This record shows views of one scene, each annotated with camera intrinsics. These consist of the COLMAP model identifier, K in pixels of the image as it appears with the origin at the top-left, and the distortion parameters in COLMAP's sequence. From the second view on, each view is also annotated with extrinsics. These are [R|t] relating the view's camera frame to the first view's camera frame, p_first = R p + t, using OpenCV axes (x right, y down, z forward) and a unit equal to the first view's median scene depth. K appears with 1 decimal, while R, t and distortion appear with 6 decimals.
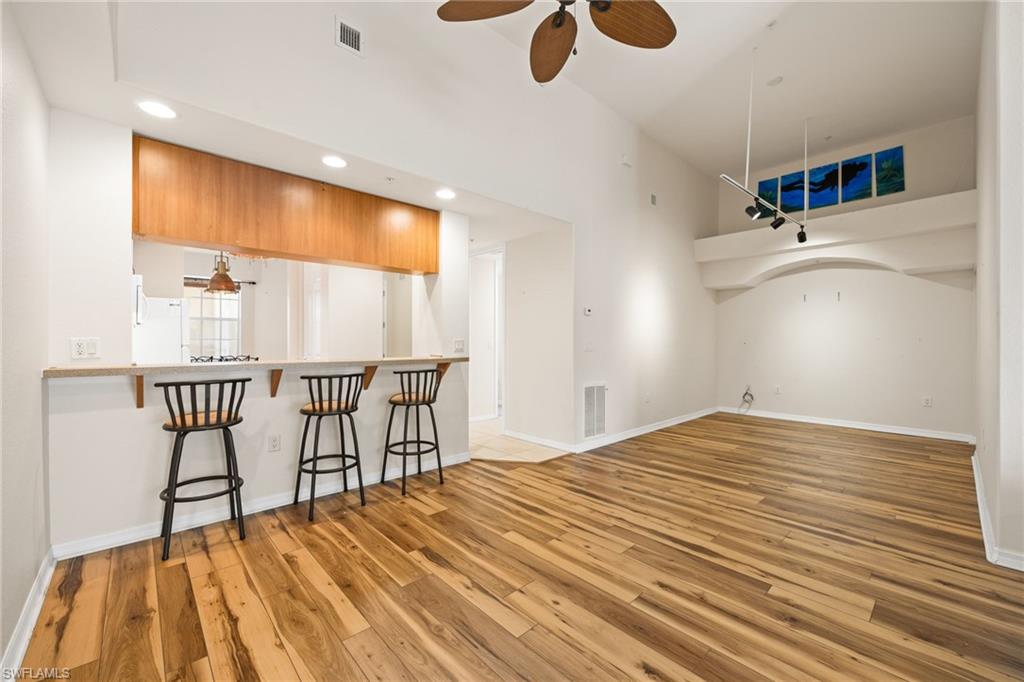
lens RADIAL K [[406.8, 0, 517.0], [0, 406.8, 342.9], [0, 0, 1]] dist [0.016323, -0.000255]
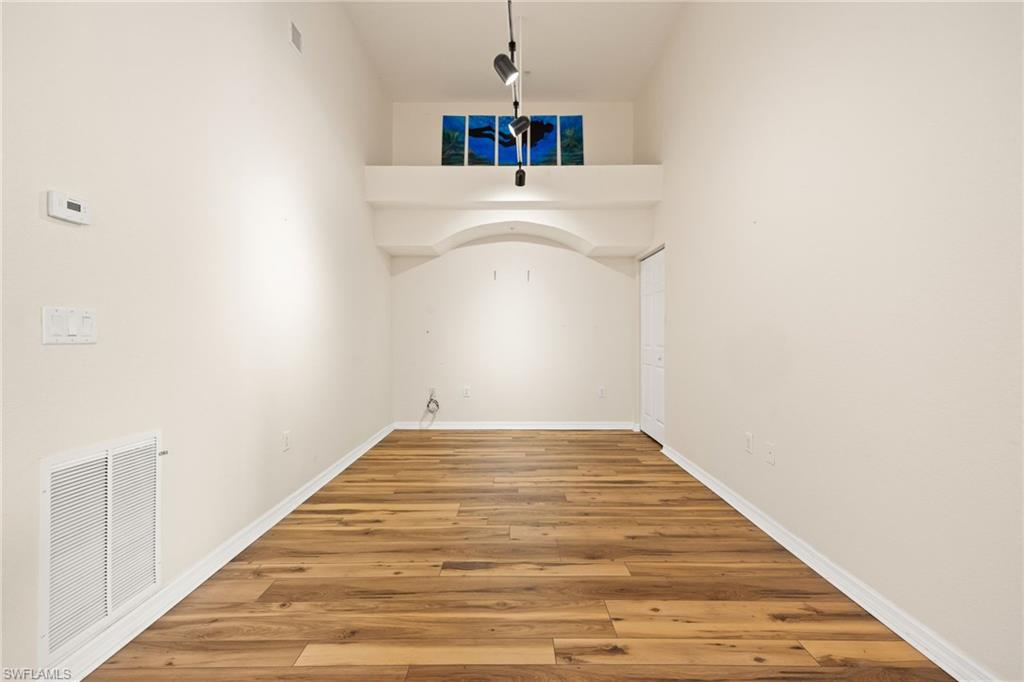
lens RADIAL K [[421.2, 0, 513.9], [0, 421.2, 336.1], [0, 0, 1]] dist [0.006008, 0.000335]
pose [[0.684058, -0.002049, 0.729424, 0.193399], [0.003915, 0.999992, -0.000863, 0.017290], [-0.729417, 0.003446, 0.684061, 0.634260]]
